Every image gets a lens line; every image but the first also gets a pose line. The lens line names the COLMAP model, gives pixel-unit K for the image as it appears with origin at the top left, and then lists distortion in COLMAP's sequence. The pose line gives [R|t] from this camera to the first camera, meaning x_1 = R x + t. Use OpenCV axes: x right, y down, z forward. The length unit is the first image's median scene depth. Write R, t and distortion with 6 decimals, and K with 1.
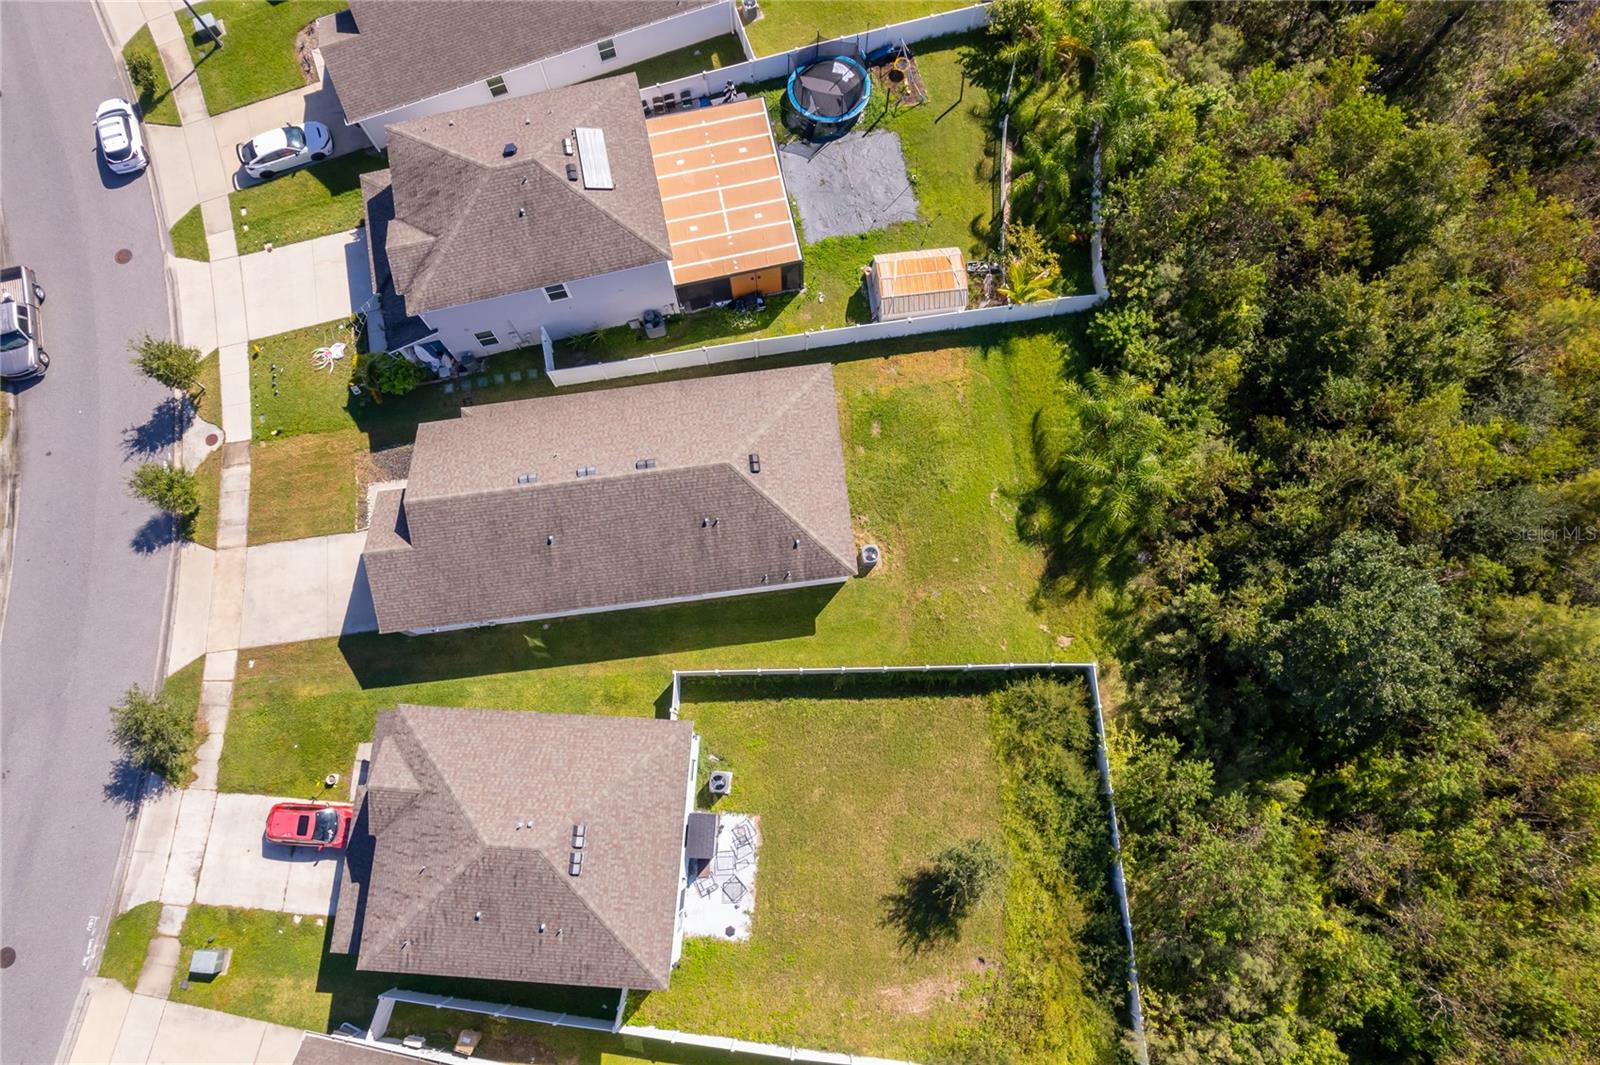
lens RADIAL K [[1035.0, 0, 816.5], [0, 1035.0, 542.1], [0, 0, 1]] dist [-0.075704, 0.074410]
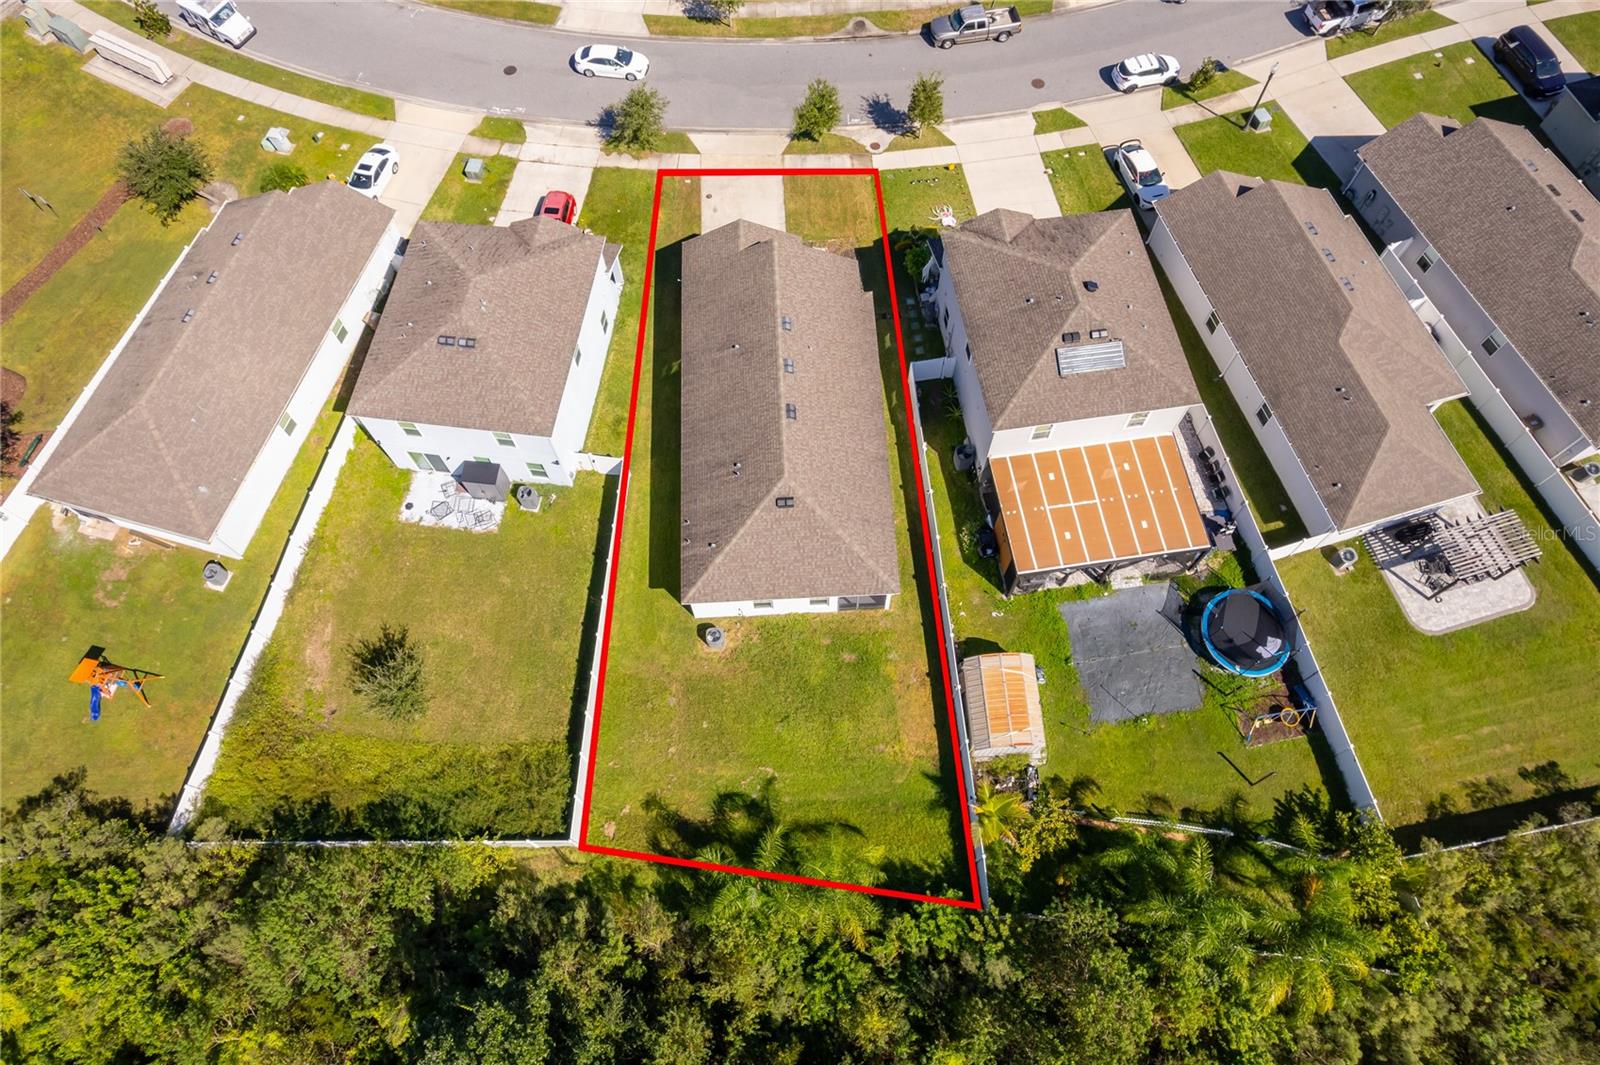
lens RADIAL K [[1035.0, 0, 818.6], [0, 1035.0, 532.3], [0, 0, 1]] dist [-0.075704, 0.074410]
pose [[-0.068678, 0.910979, -0.406695, 0.355315], [-0.964687, 0.043267, 0.259822, -0.346837], [0.254289, 0.410177, 0.875838, 0.082246]]
